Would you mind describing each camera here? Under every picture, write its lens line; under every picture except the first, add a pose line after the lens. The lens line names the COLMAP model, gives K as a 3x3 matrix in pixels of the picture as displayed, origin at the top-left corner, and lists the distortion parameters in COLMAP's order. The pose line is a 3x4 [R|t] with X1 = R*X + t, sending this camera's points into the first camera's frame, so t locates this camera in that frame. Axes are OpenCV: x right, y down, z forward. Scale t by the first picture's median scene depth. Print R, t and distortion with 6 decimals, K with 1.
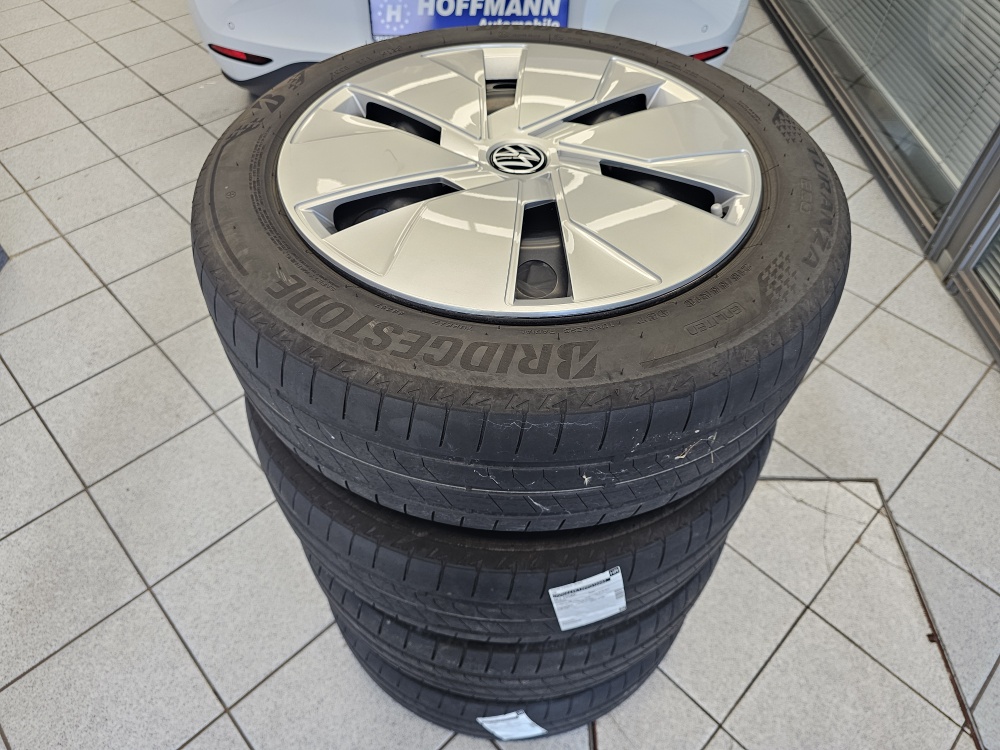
lens RADIAL K [[674.2, 0, 500.9], [0, 674.2, 373.7], [0, 0, 1]] dist [0.049166, -0.050187]
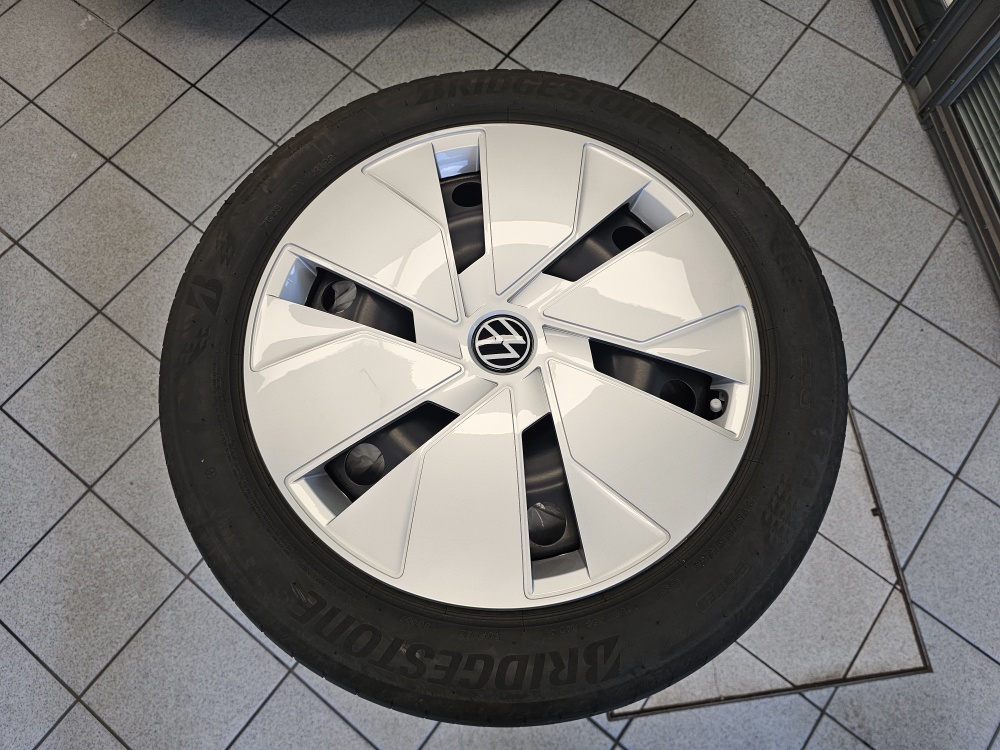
lens RADIAL K [[674.2, 0, 505.9], [0, 674.2, 356.7], [0, 0, 1]] dist [0.049166, -0.050187]
pose [[0.988814, -0.143116, 0.042014, -0.006410], [0.115601, 0.913331, 0.390465, -0.396040], [-0.094254, -0.381241, 0.919658, 0.087681]]
